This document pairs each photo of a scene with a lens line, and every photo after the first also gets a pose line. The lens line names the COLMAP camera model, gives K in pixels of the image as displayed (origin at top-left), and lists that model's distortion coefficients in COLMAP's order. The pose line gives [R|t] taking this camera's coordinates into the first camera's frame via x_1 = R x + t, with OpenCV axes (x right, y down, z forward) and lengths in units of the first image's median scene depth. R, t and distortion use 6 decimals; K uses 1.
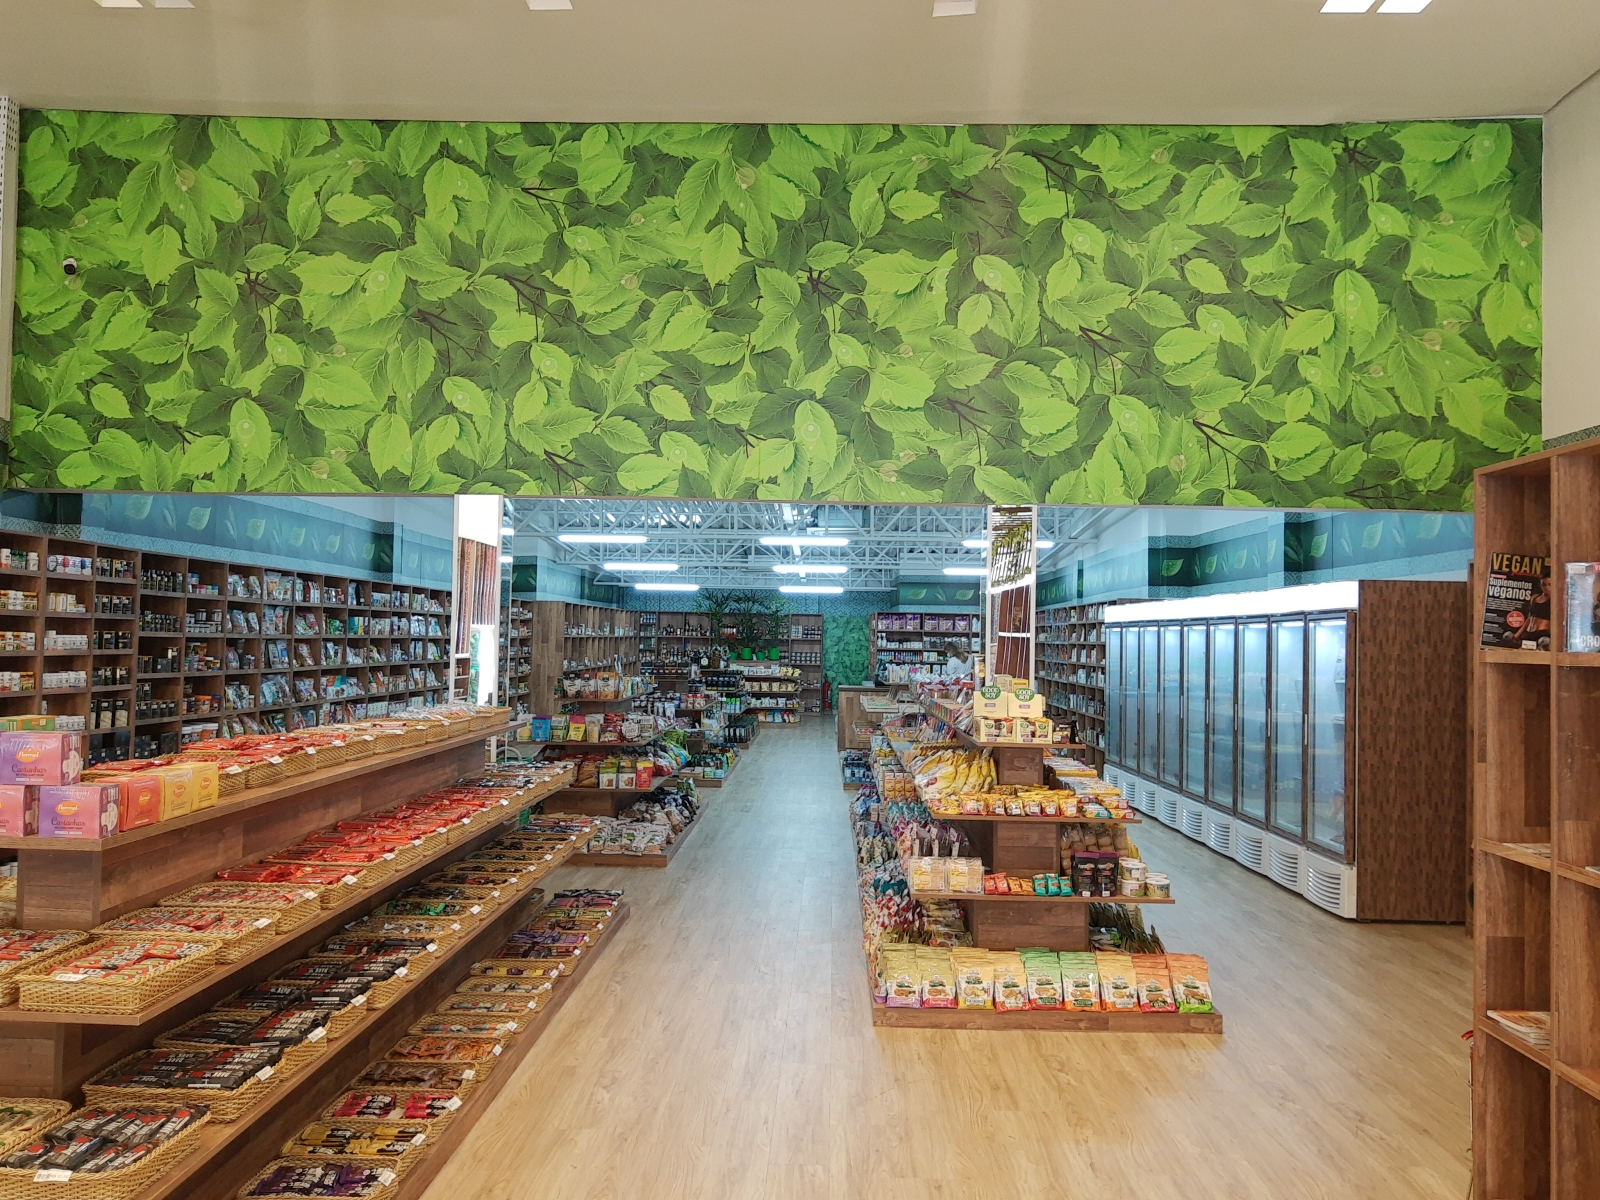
lens RADIAL K [[1257.1, 0, 800.2], [0, 1257.1, 604.7], [0, 0, 1]] dist [-0.017111, -0.001358]
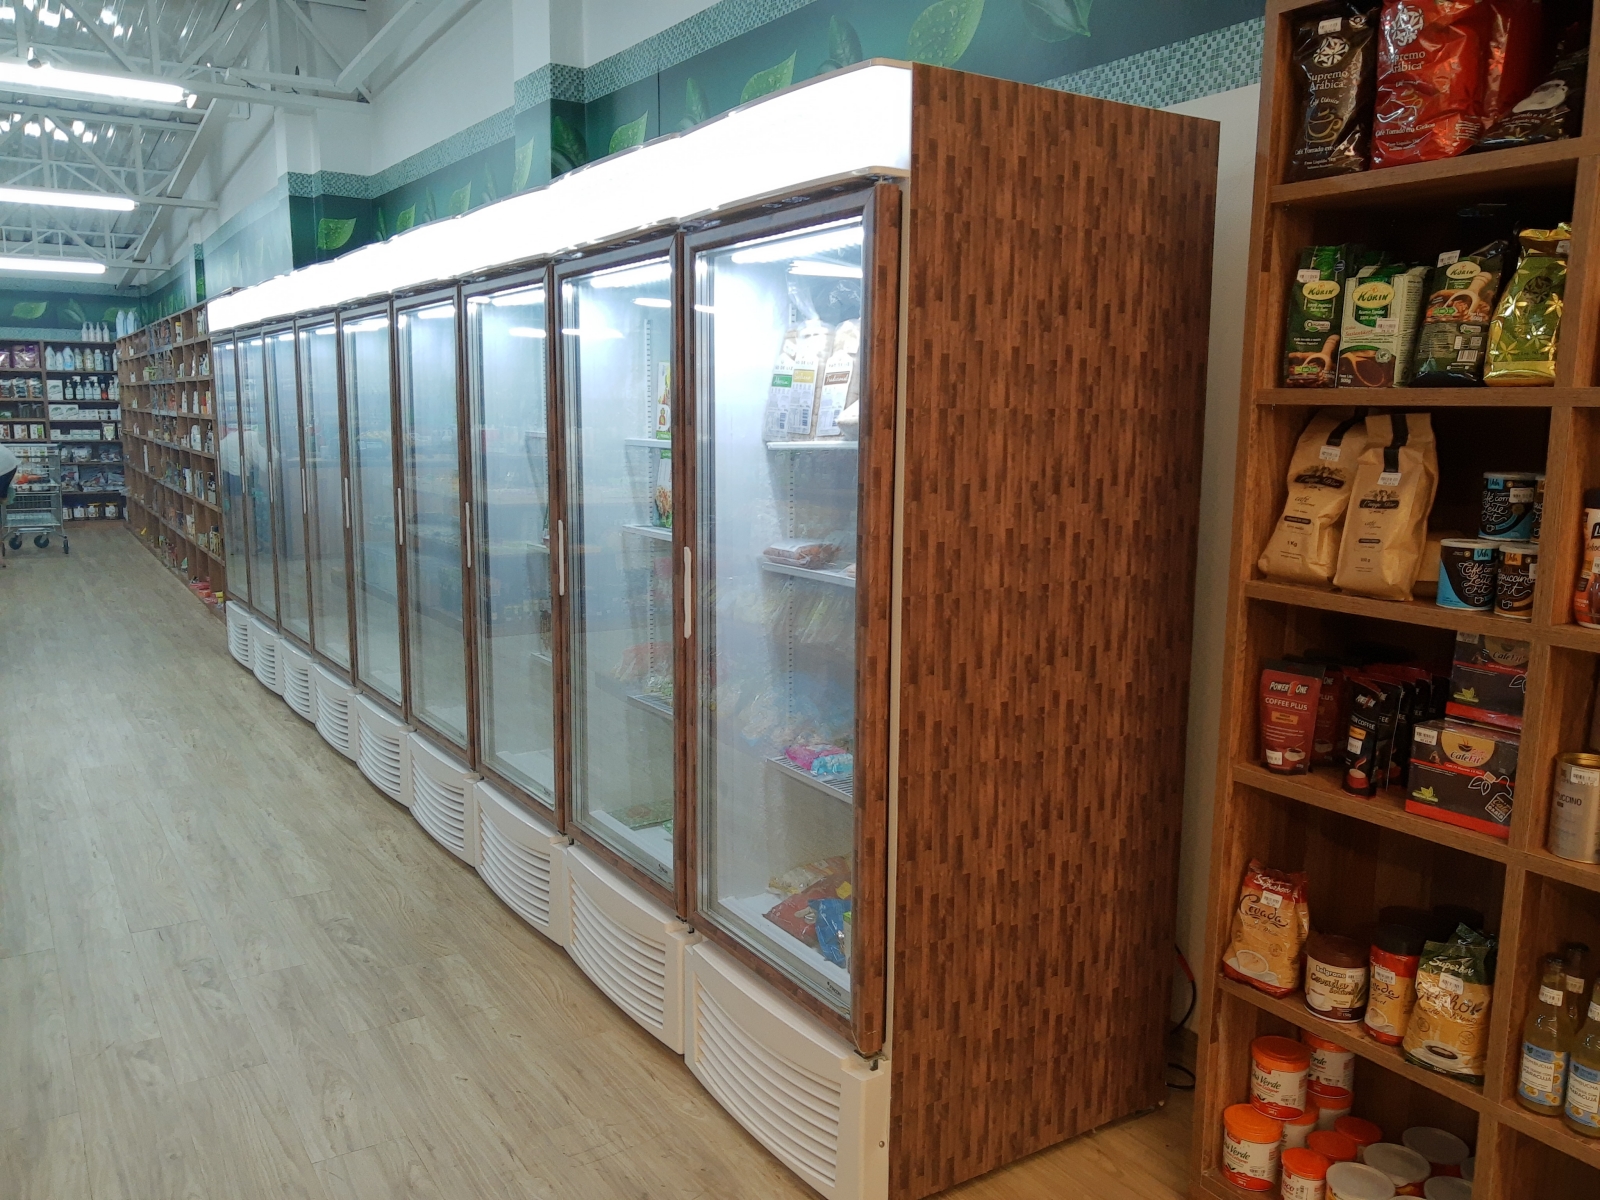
lens RADIAL K [[1257.1, 0, 802.9], [0, 1257.1, 603.7], [0, 0, 1]] dist [-0.017111, -0.001358]
pose [[0.823339, -0.099873, 0.558693, 0.129357], [-0.009683, 0.981780, 0.189775, 0.020763], [-0.567467, -0.161659, 0.807371, 0.378903]]
